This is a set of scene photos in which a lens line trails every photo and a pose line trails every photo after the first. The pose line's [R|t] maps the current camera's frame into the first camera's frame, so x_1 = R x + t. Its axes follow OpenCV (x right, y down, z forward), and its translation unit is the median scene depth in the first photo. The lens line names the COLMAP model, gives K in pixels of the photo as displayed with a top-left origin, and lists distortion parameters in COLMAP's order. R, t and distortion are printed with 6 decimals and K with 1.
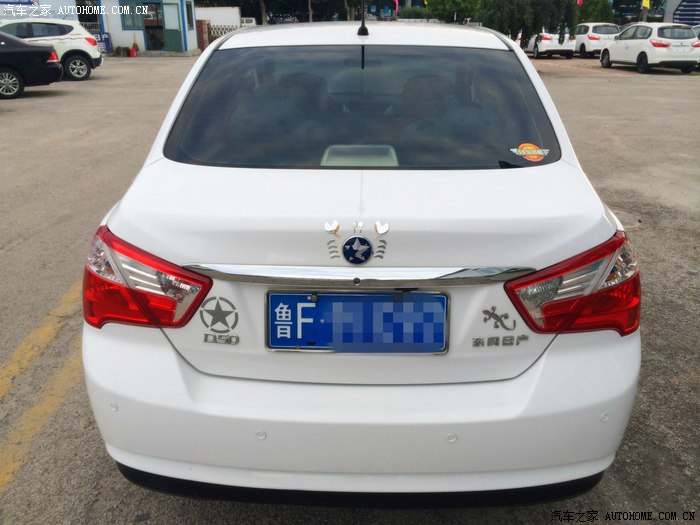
lens RADIAL K [[604.8, 0, 346.5], [0, 604.8, 264.6], [0, 0, 1]] dist [0.044999, -0.080829]
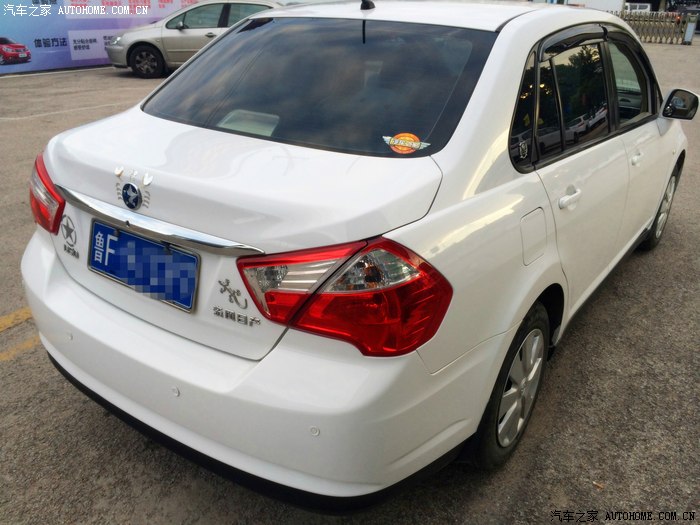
lens RADIAL K [[604.8, 0, 346.4], [0, 604.8, 261.7], [0, 0, 1]] dist [0.044999, -0.080829]
pose [[0.829585, 0.238158, -0.505045, 0.888533], [-0.228563, 0.970069, 0.082008, -0.084373], [0.509459, 0.047402, 0.859188, 0.240487]]
